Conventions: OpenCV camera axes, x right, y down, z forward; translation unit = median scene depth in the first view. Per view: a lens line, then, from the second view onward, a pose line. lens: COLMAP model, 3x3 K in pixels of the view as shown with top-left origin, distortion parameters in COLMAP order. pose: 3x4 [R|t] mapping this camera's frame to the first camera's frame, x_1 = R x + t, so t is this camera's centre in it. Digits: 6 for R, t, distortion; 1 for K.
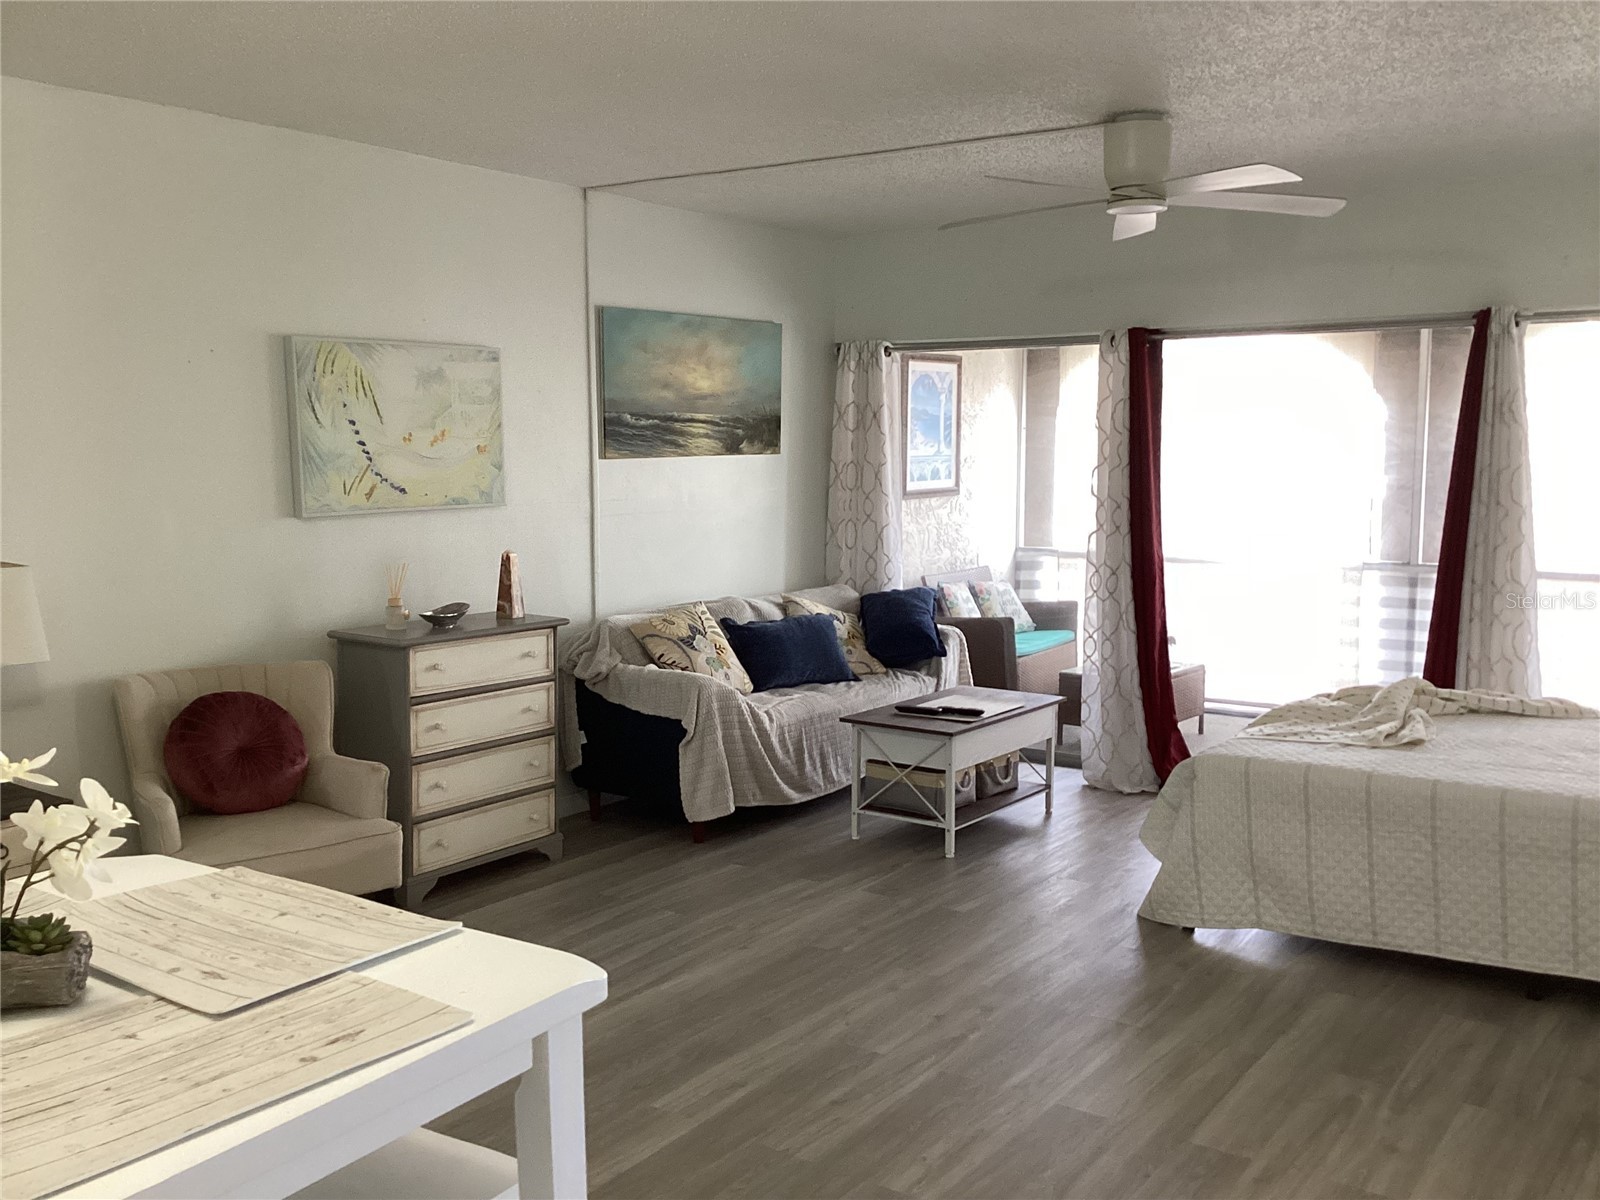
lens RADIAL K [[1448.5, 0, 800.0], [0, 1448.5, 600.0], [0, 0, 1]] dist [0.110134, -0.216588]
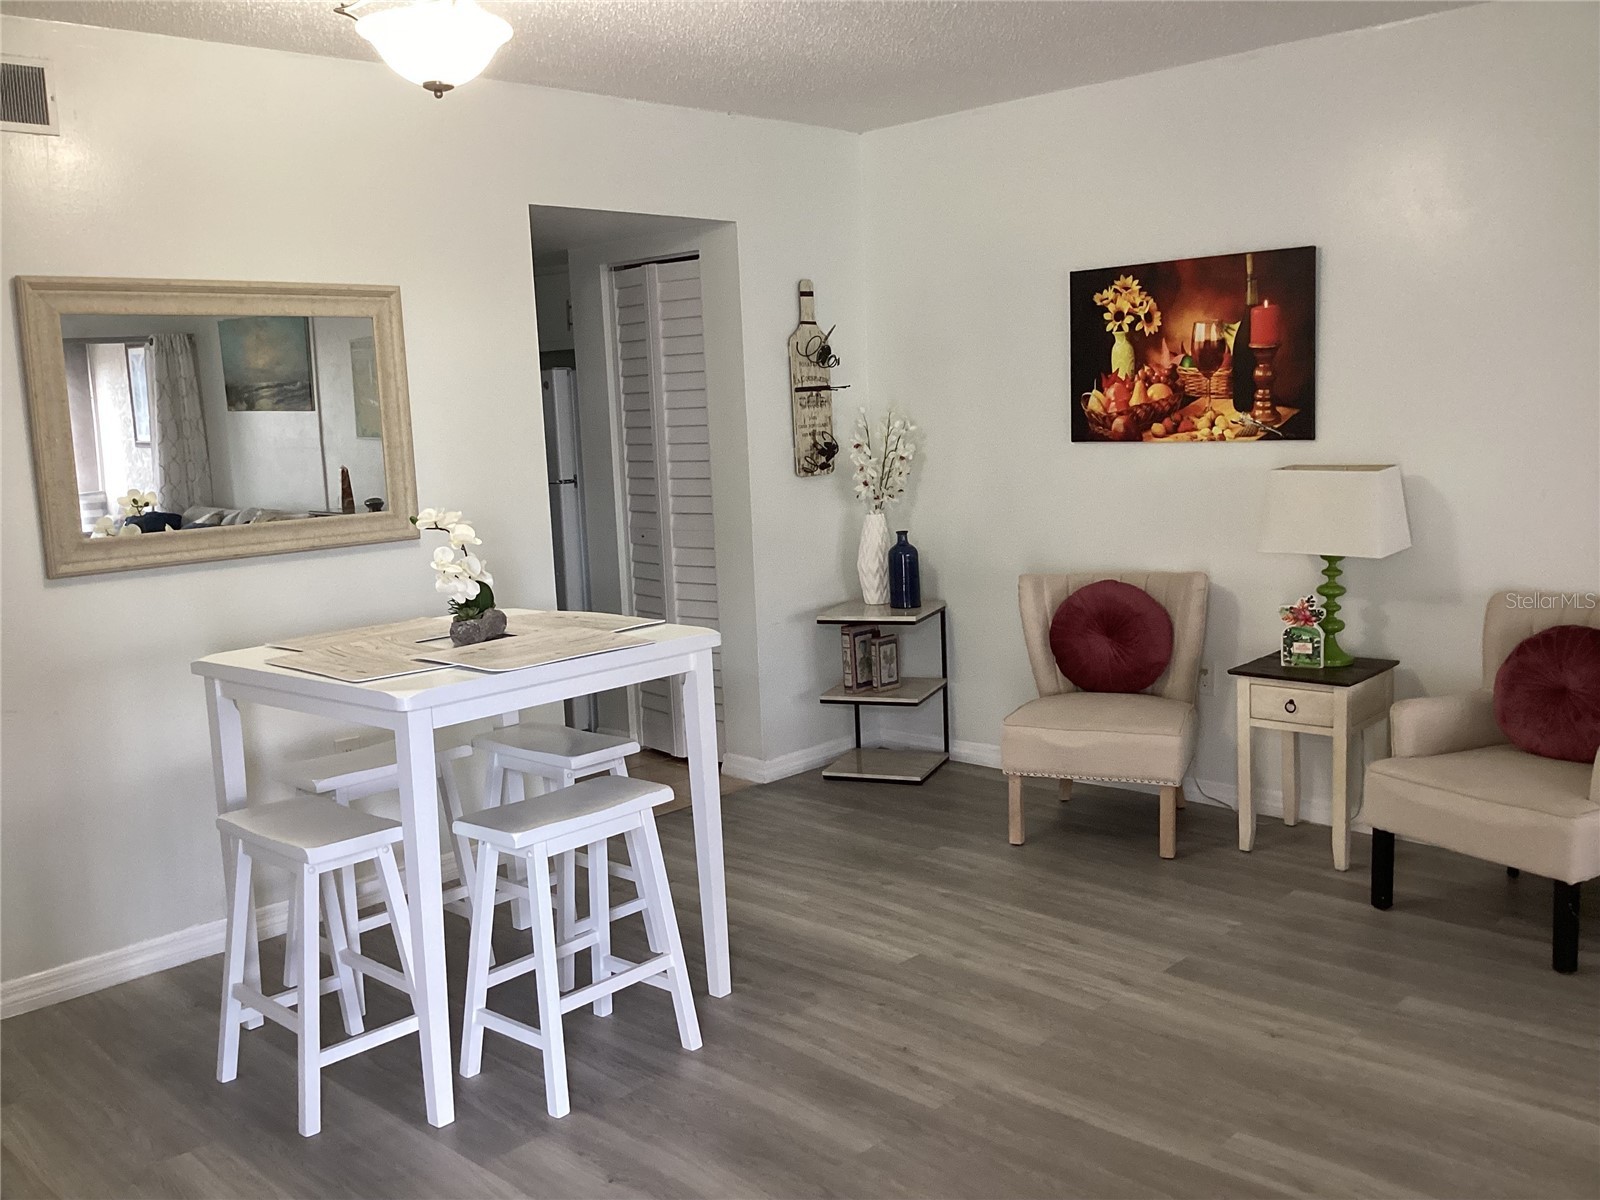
lens RADIAL K [[1448.5, 0, 800.0], [0, 1448.5, 600.0], [0, 0, 1]] dist [0.110134, -0.216588]
pose [[-0.160656, 0.148298, -0.975806, 0.497484], [-0.062488, 0.985137, 0.160004, -0.057148], [0.985030, 0.086682, -0.149001, 0.573998]]
